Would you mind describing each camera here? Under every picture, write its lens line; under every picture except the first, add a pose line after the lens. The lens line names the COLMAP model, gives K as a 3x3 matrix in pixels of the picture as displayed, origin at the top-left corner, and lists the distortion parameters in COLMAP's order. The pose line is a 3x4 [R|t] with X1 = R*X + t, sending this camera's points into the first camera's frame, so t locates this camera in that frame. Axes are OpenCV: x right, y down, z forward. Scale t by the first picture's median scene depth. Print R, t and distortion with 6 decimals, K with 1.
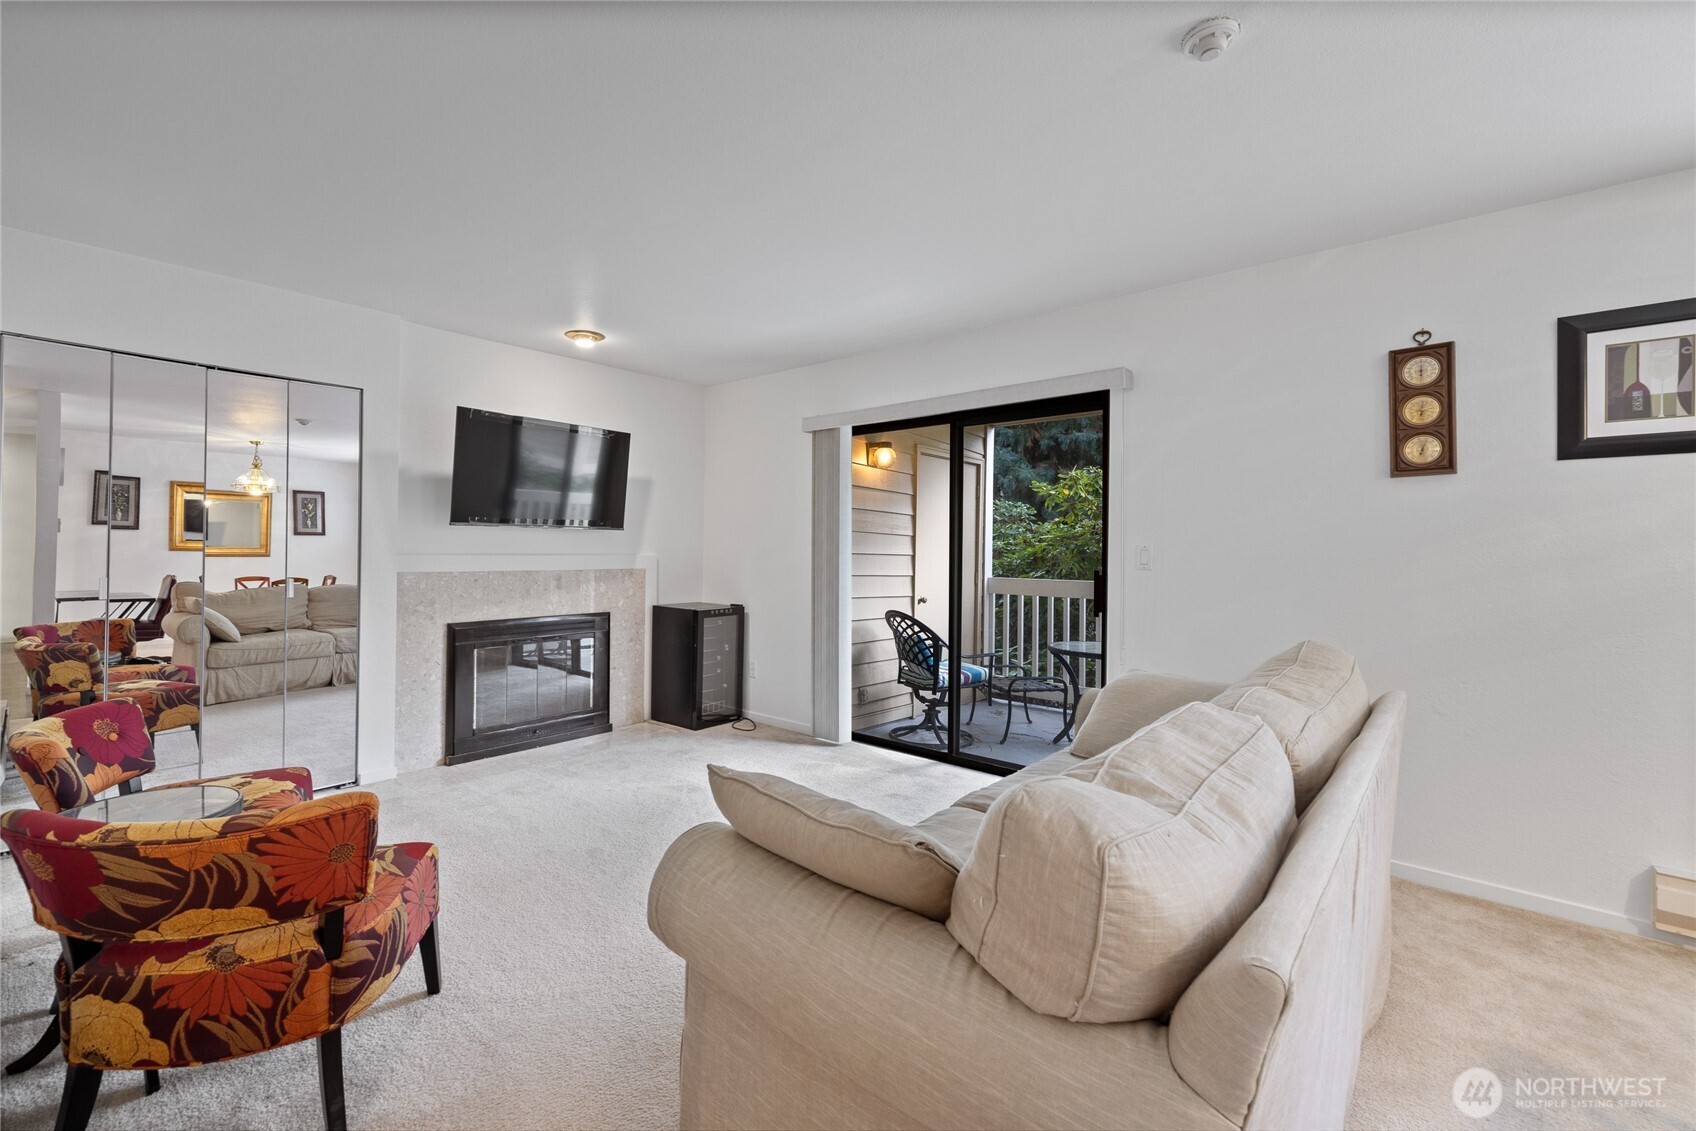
lens RADIAL K [[713.3, 0, 823.9], [0, 713.3, 543.8], [0, 0, 1]] dist [0.000936, 0.000155]
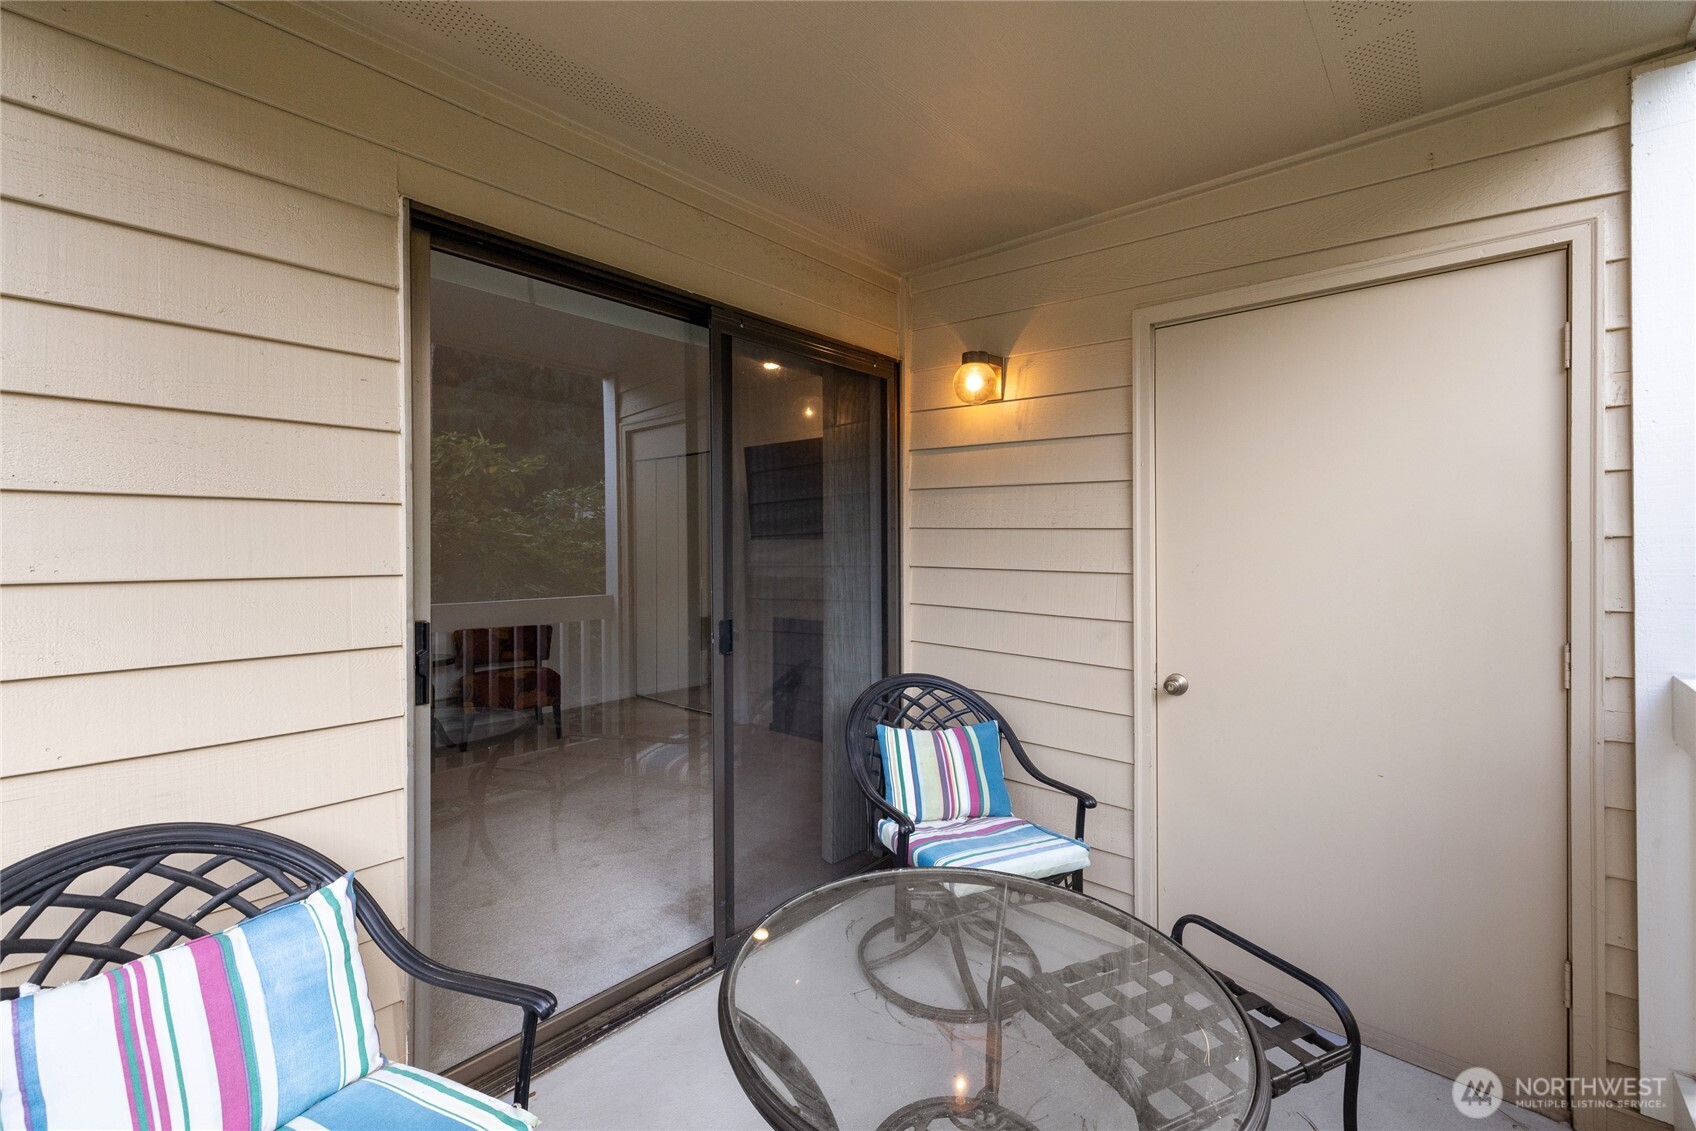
lens RADIAL K [[715.0, 0, 846.9], [0, 715.0, 546.1], [0, 0, 1]] dist [0.001048, 0.000044]
pose [[-0.029880, -0.005423, -0.999539, 1.139373], [0.008426, 0.999948, -0.005677, 0.000951], [0.999518, -0.008592, -0.029833, 1.717235]]
